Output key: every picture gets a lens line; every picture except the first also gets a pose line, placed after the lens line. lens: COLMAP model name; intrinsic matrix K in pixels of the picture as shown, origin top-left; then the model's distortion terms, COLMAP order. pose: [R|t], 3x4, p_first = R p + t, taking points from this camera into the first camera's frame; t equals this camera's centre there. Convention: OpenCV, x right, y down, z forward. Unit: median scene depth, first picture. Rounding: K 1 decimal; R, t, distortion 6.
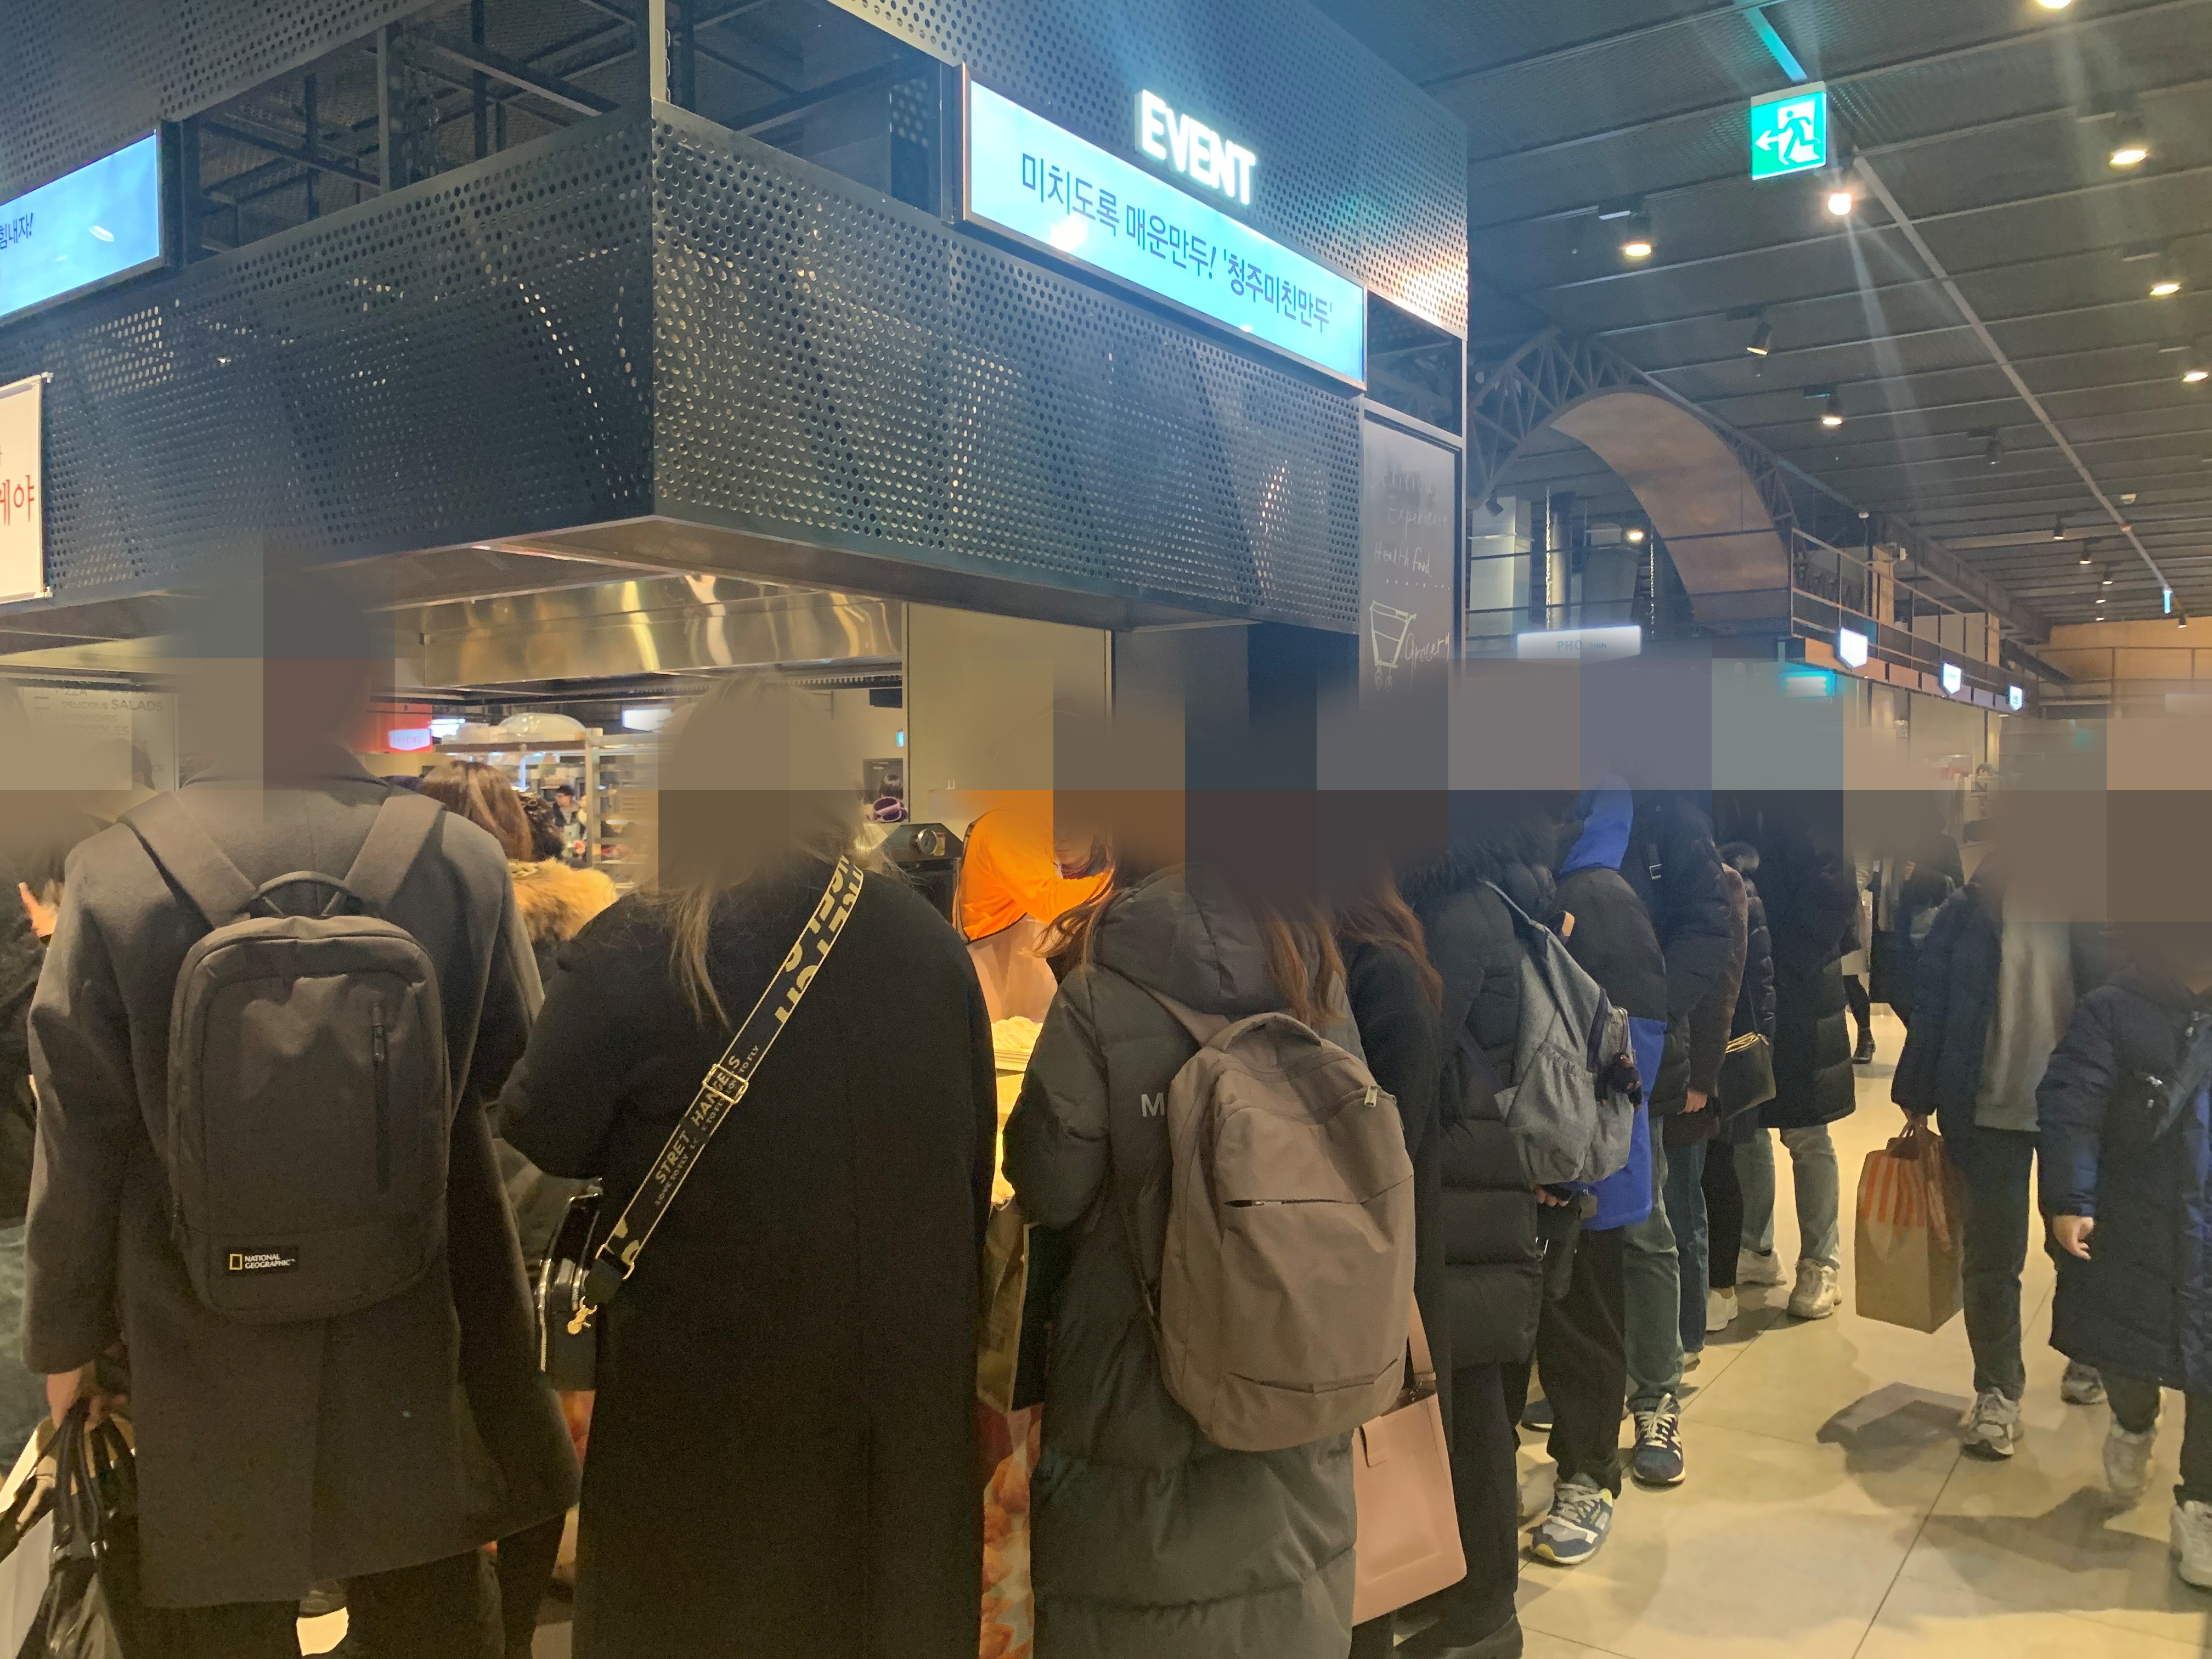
lens RADIAL K [[1679.8, 0, 1105.6], [0, 1679.8, 828.7], [0, 0, 1]] dist [0.008894, 0.001890]
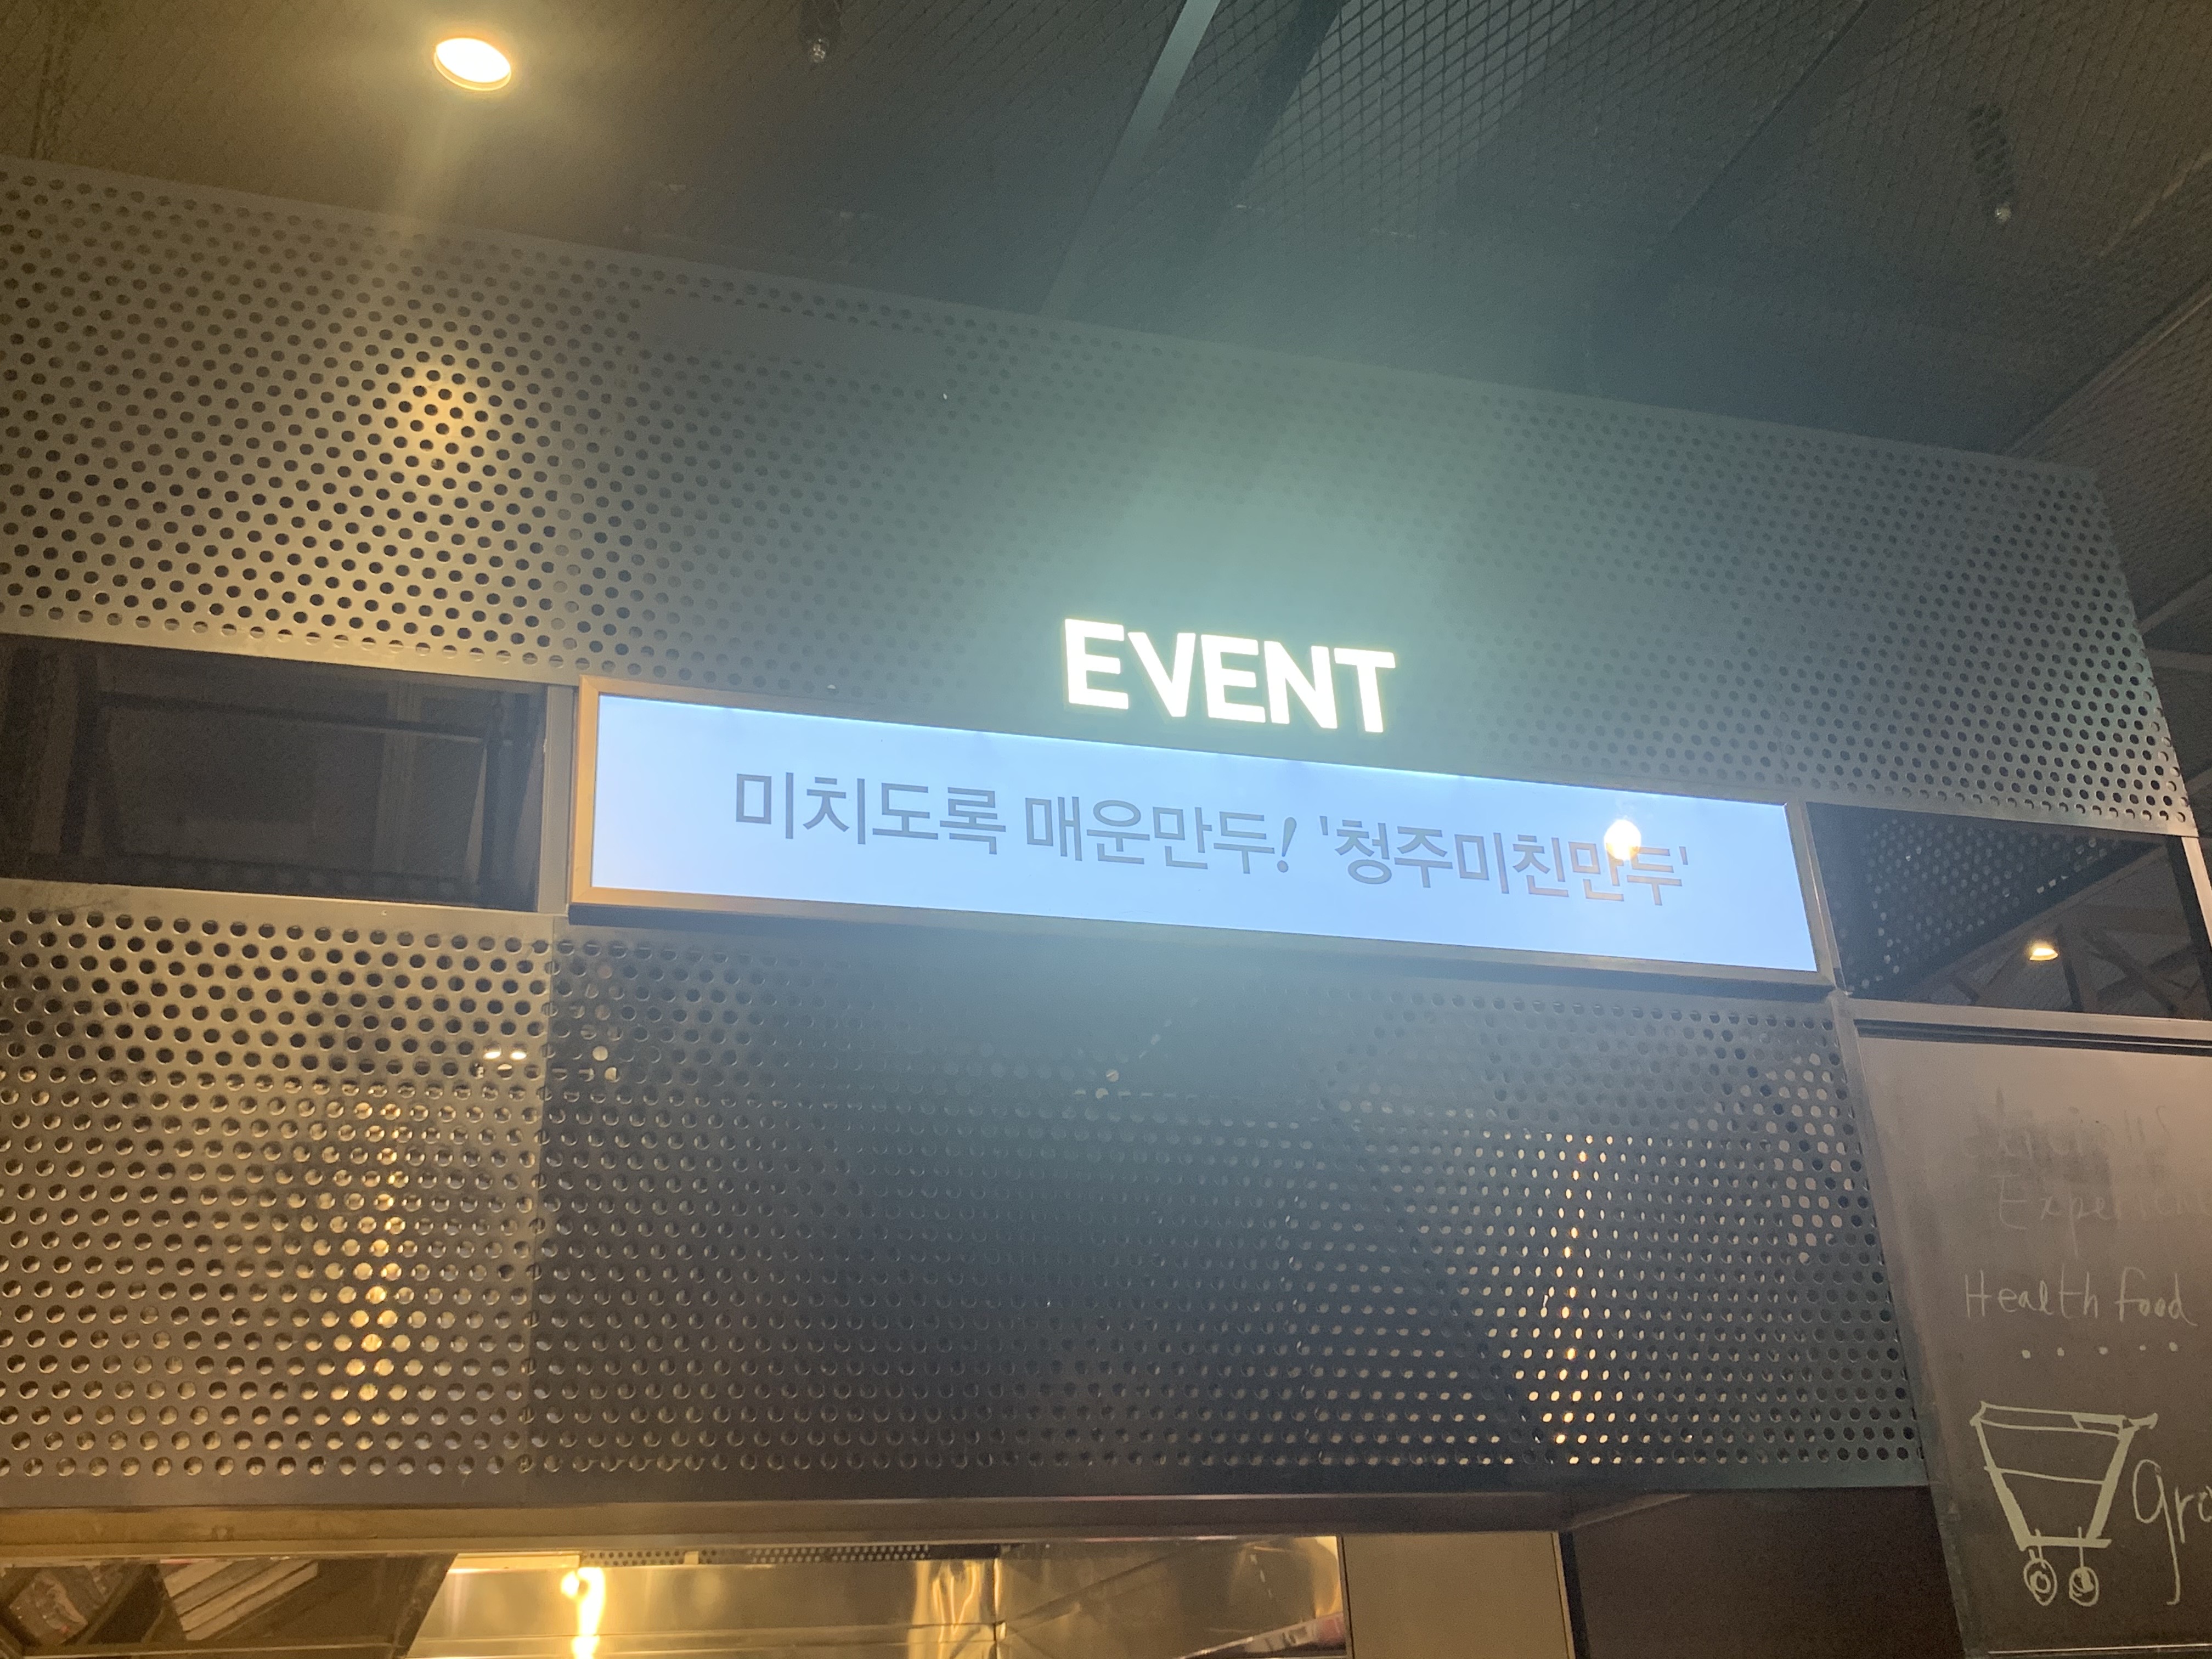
lens RADIAL K [[2236.6, 0, 1103.1], [0, 2236.6, 825.3], [0, 0, 1]] dist [0.011143, 0.000000]
pose [[0.801396, -0.288108, -0.524174, 0.410059], [0.043809, 0.902268, -0.428945, -0.030790], [0.596528, 0.320792, 0.735695, 0.430001]]
